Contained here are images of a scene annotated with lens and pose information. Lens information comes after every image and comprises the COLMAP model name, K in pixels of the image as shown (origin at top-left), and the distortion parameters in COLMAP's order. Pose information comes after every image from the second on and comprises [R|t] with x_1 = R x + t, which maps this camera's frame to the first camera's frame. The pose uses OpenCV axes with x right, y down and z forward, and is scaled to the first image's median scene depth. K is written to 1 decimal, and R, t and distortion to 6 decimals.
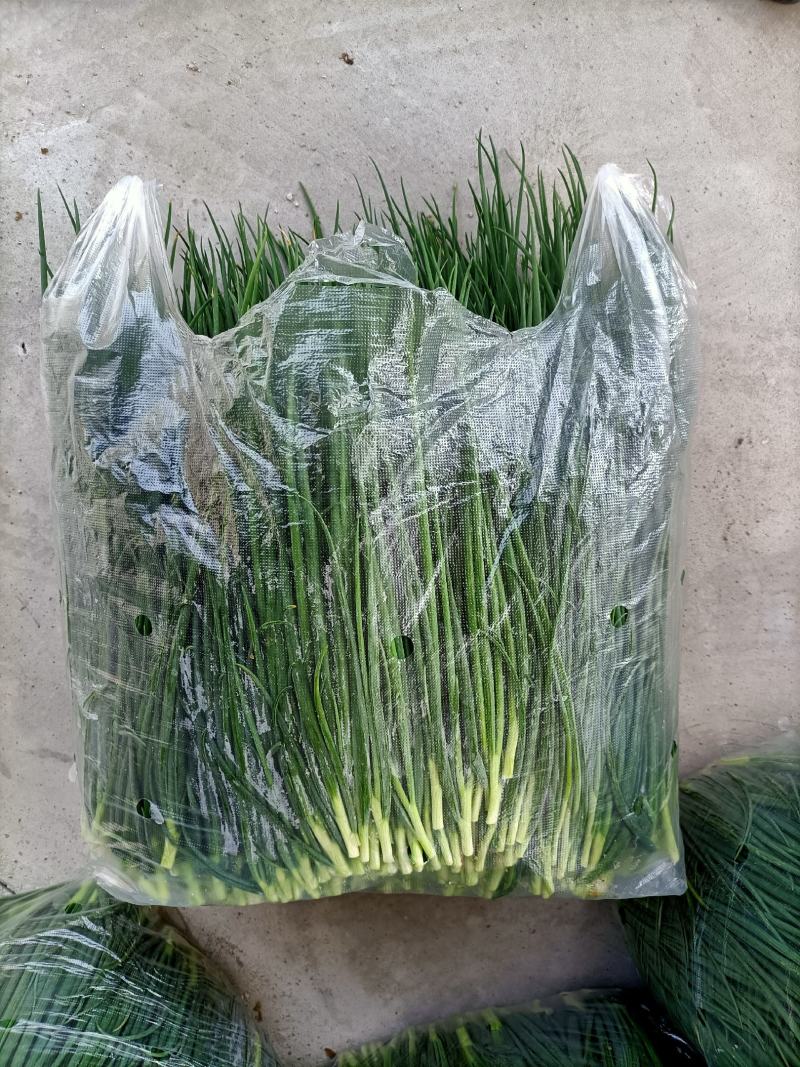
lens RADIAL K [[766.2, 0, 402.5], [0, 766.2, 527.0], [0, 0, 1]] dist [0.031209, -0.055041]
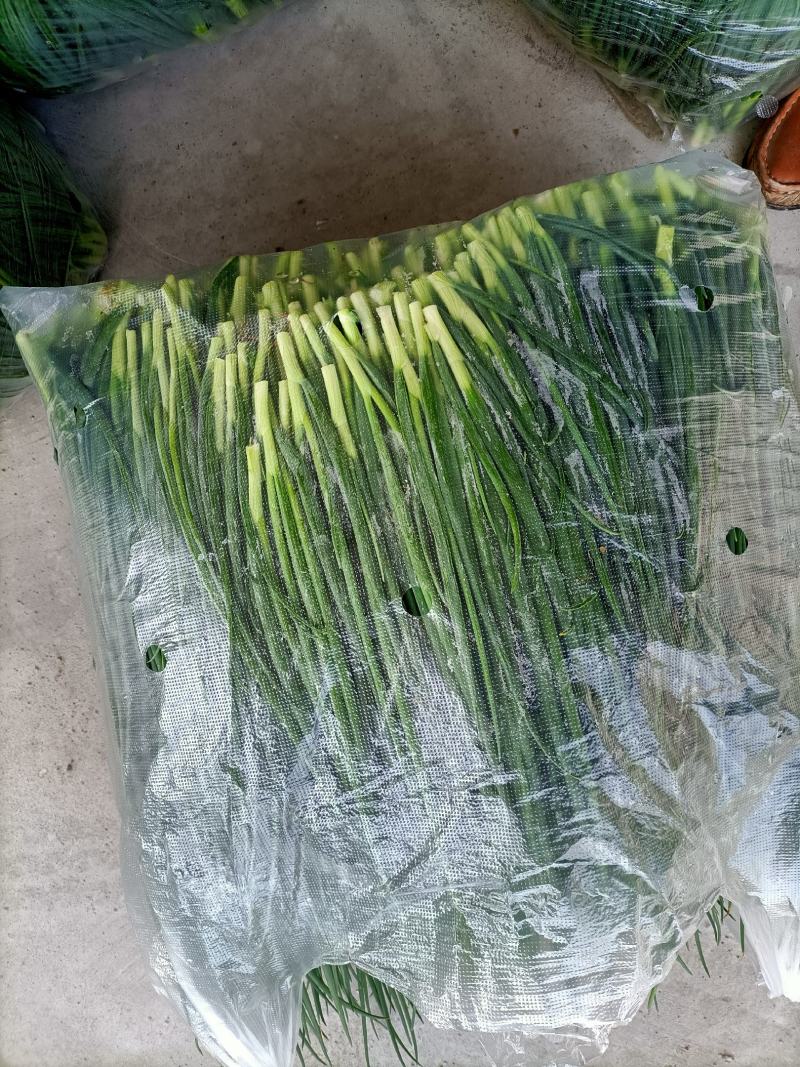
lens RADIAL K [[766.2, 0, 402.5], [0, 766.2, 527.0], [0, 0, 1]] dist [0.031209, -0.055041]
pose [[-0.984644, 0.173478, 0.019521, -0.013826], [-0.174513, -0.975210, -0.136050, 0.326905], [-0.004565, -0.137368, 0.990510, 0.222577]]
